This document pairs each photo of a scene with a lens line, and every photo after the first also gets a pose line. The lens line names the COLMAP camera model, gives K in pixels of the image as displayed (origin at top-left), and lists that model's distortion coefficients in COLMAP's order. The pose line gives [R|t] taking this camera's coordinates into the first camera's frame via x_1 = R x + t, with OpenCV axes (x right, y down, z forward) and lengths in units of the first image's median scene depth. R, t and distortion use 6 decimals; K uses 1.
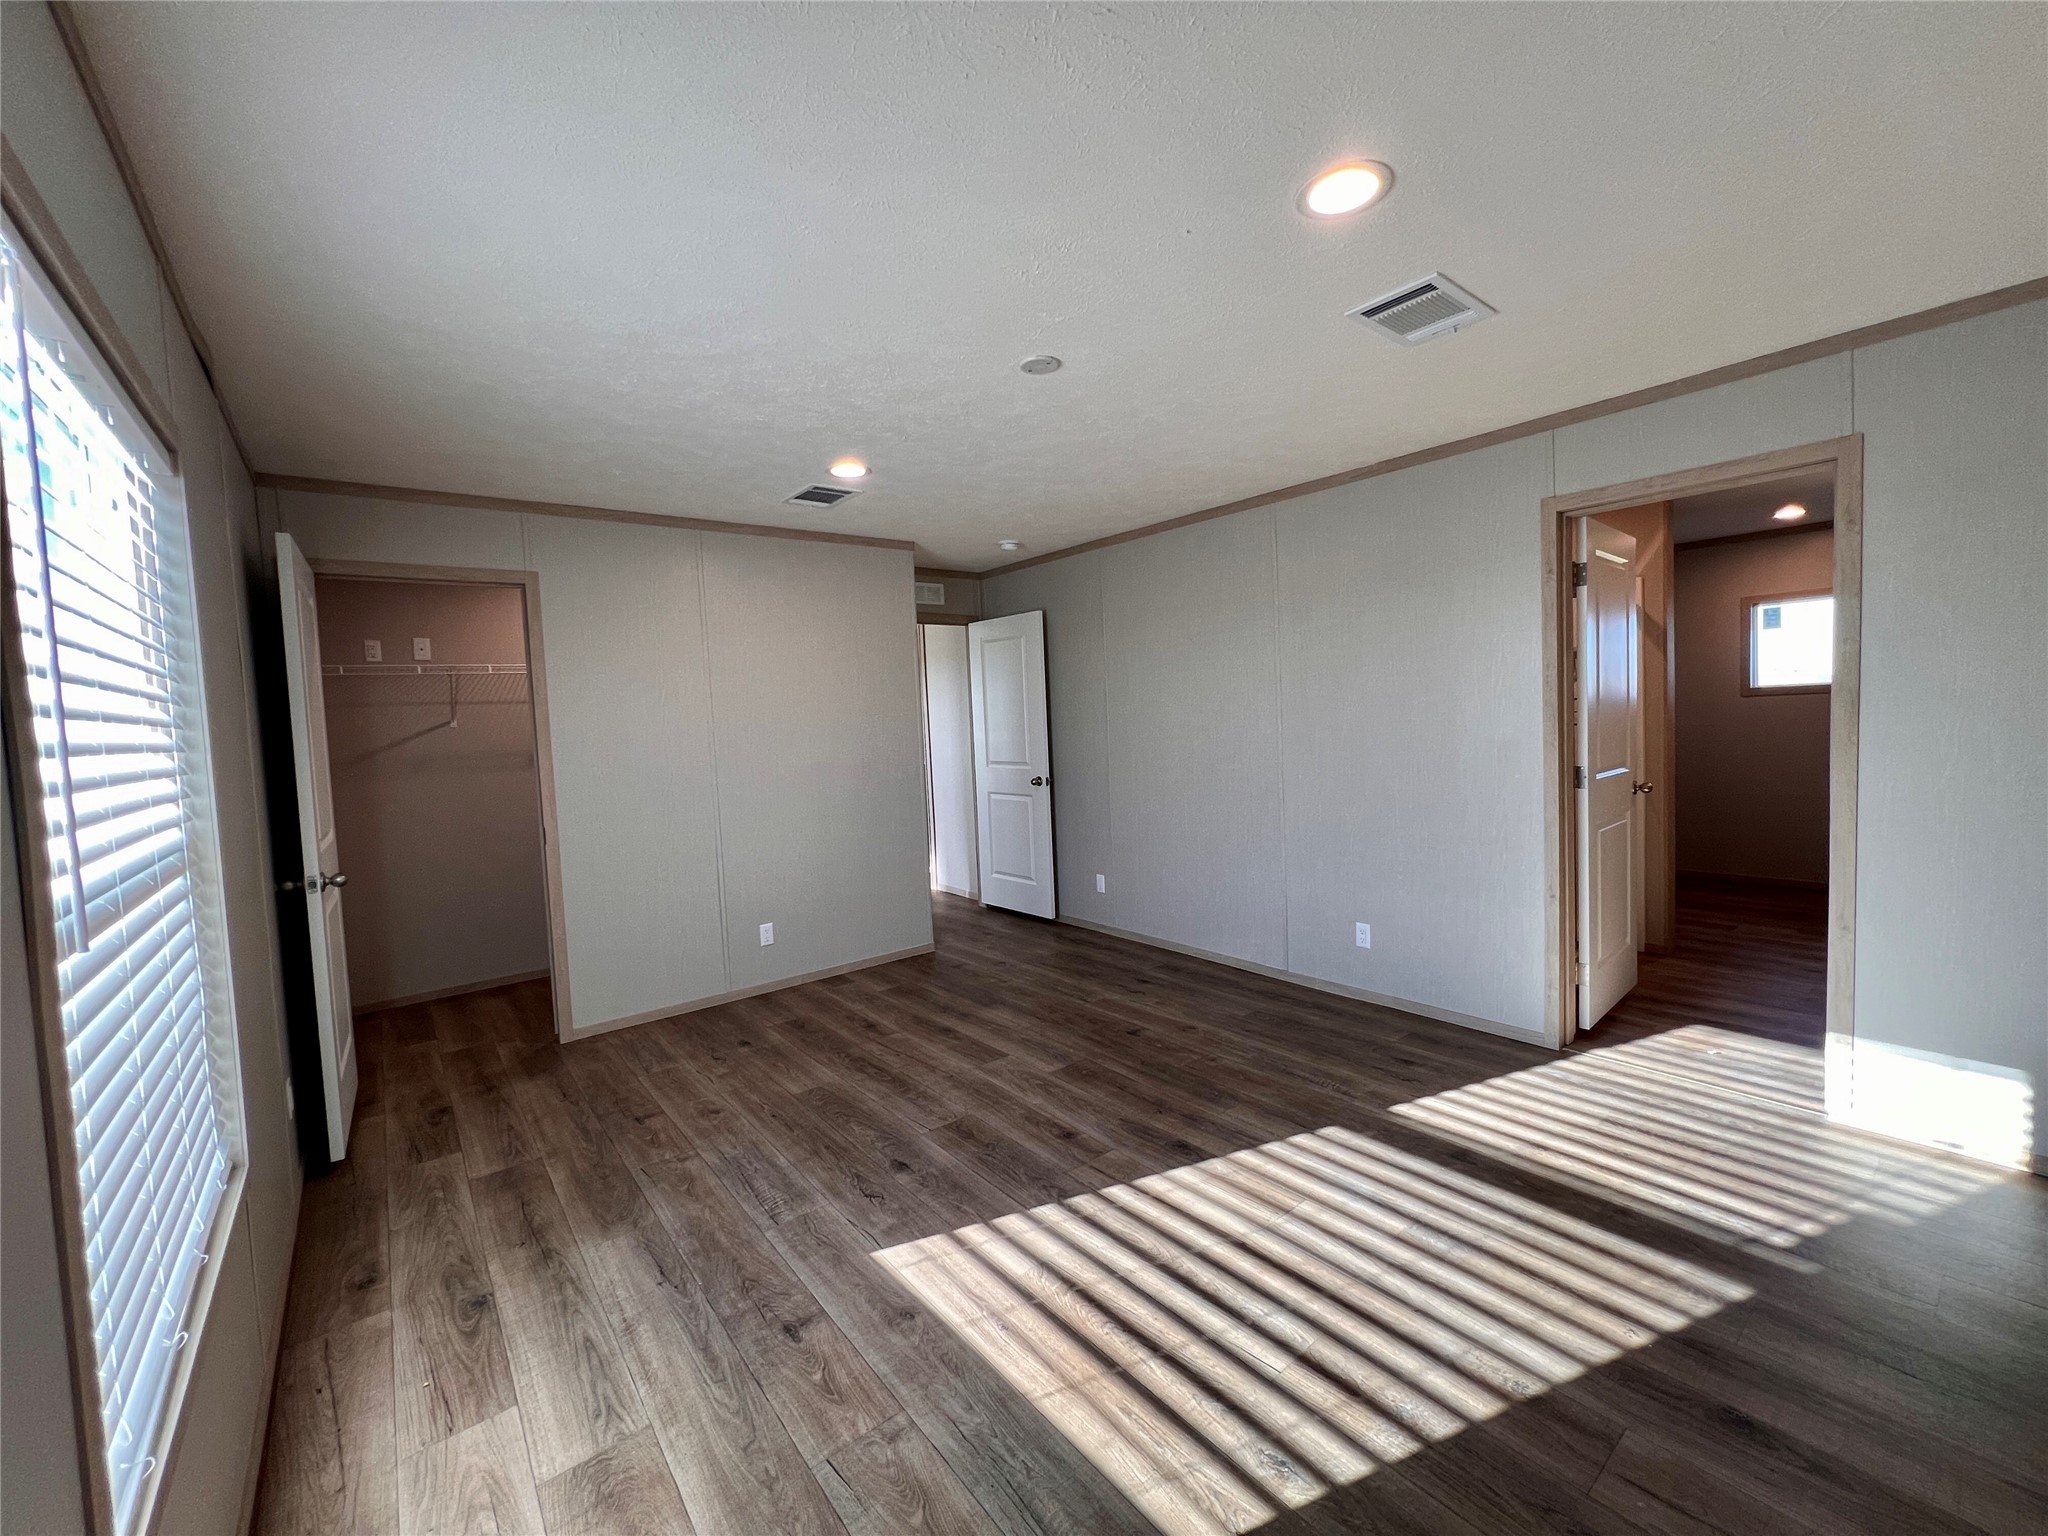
lens RADIAL K [[810.4, 0, 1033.1], [0, 810.4, 756.8], [0, 0, 1]] dist [-0.001635, -0.000076]
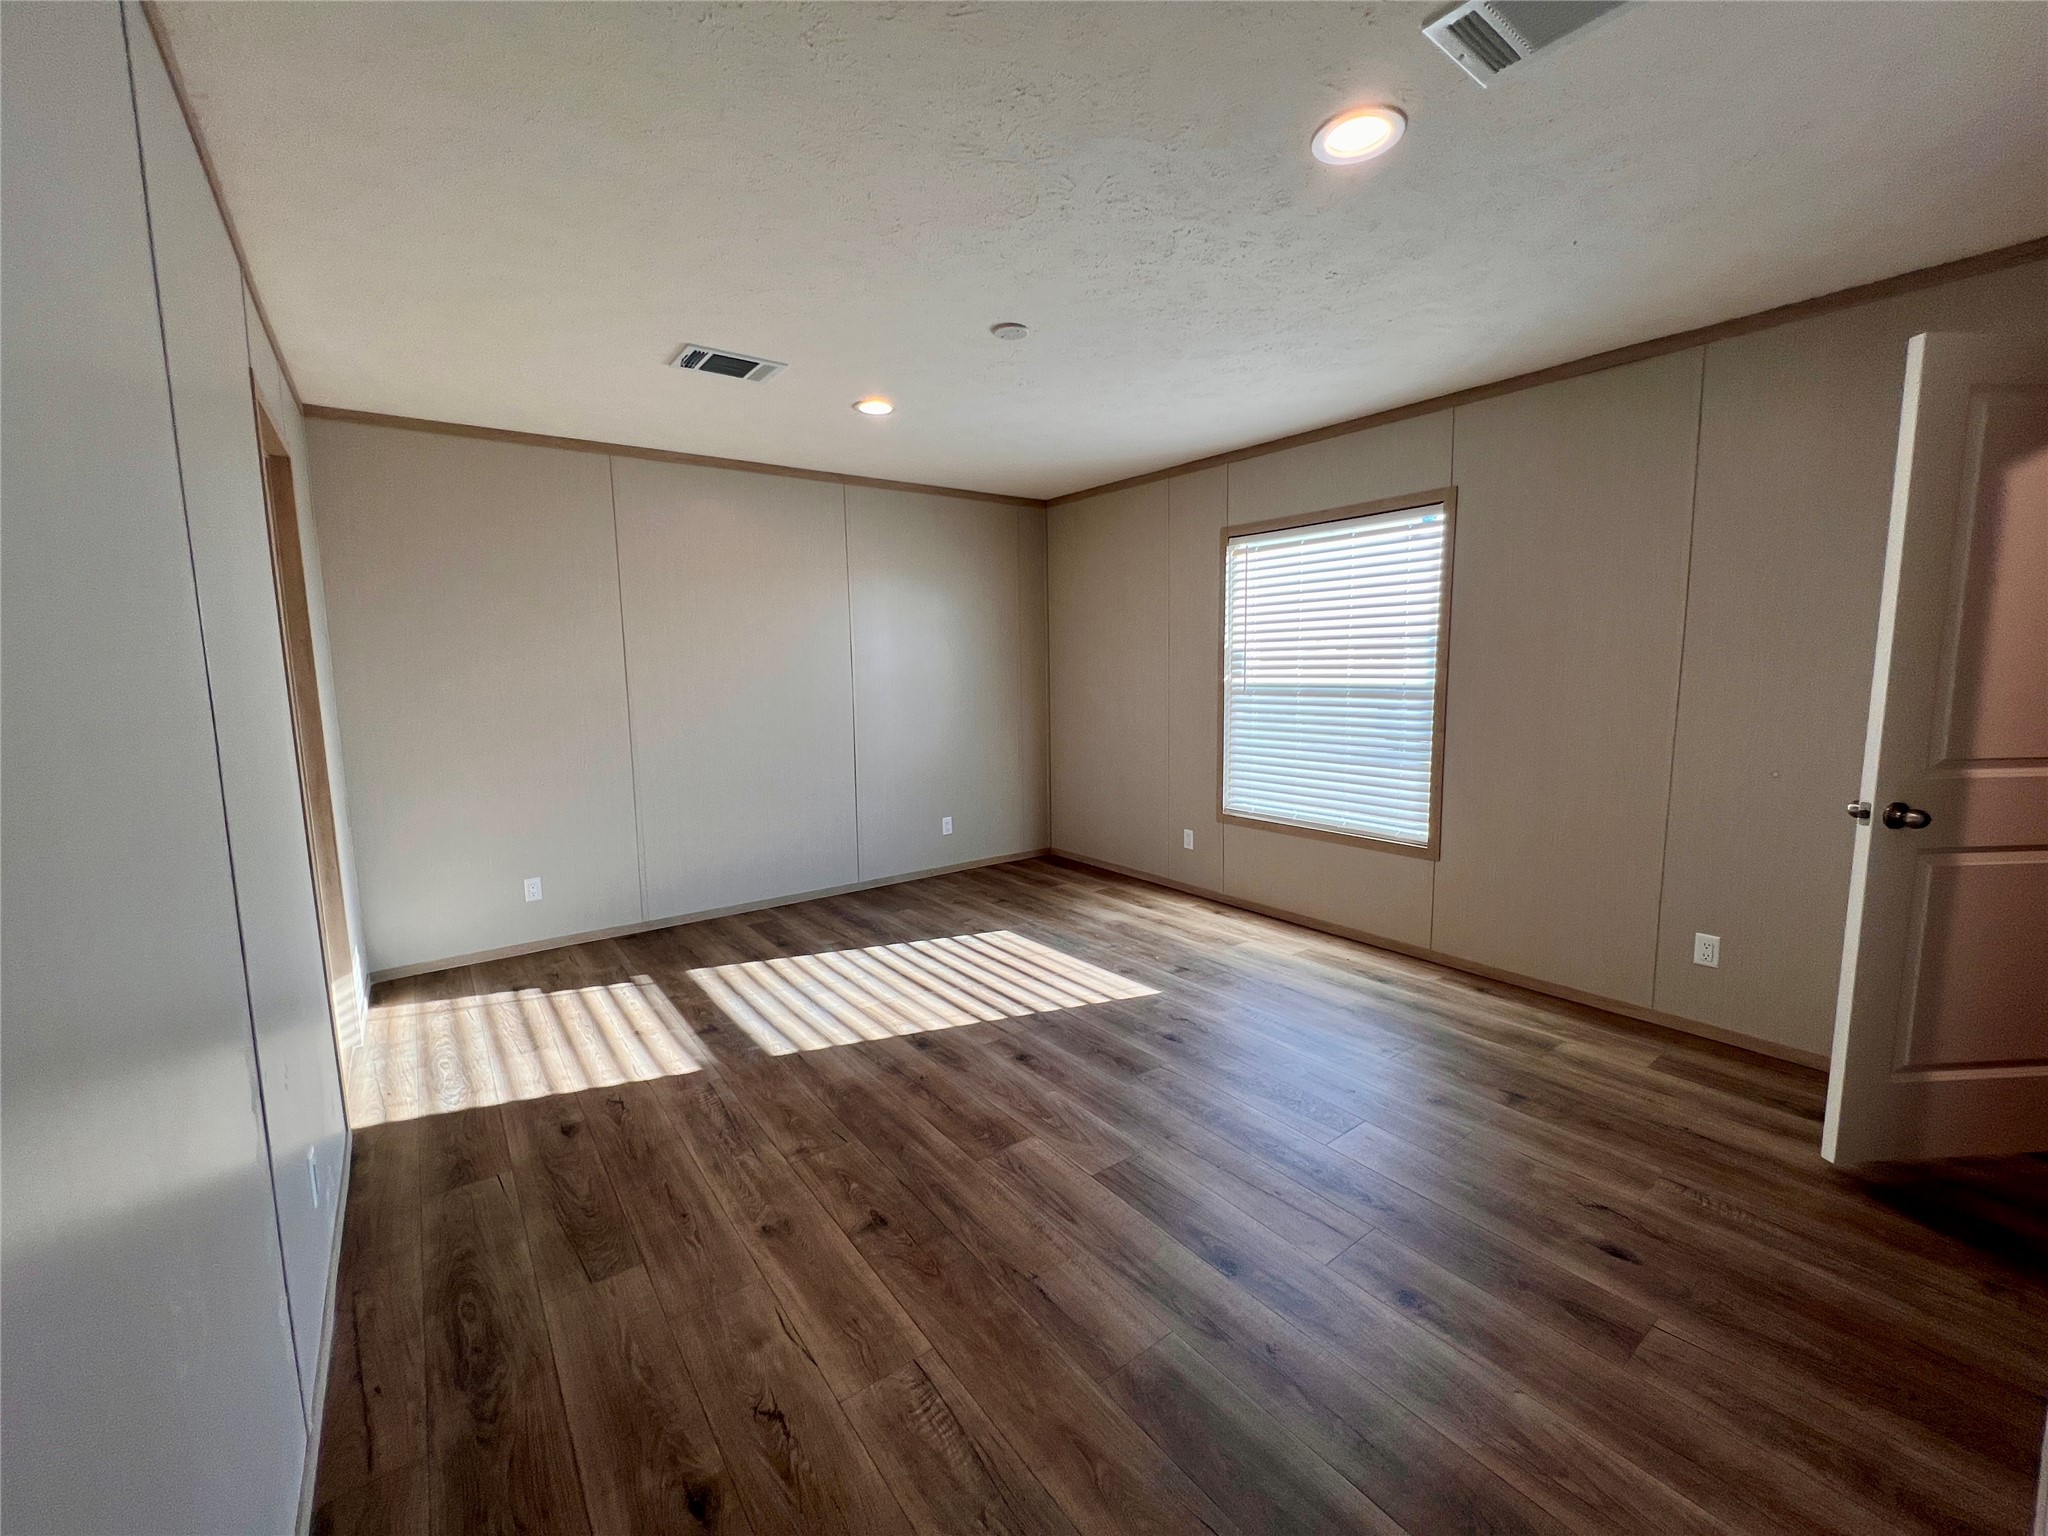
lens RADIAL K [[826.7, 0, 1042.3], [0, 826.7, 781.9], [0, 0, 1]] dist [0.012146, -0.000012]
pose [[-0.998014, 0.056410, 0.028034, -0.032875], [0.060762, 0.979462, 0.192255, -0.085241], [-0.016614, 0.193576, -0.980945, 2.005324]]
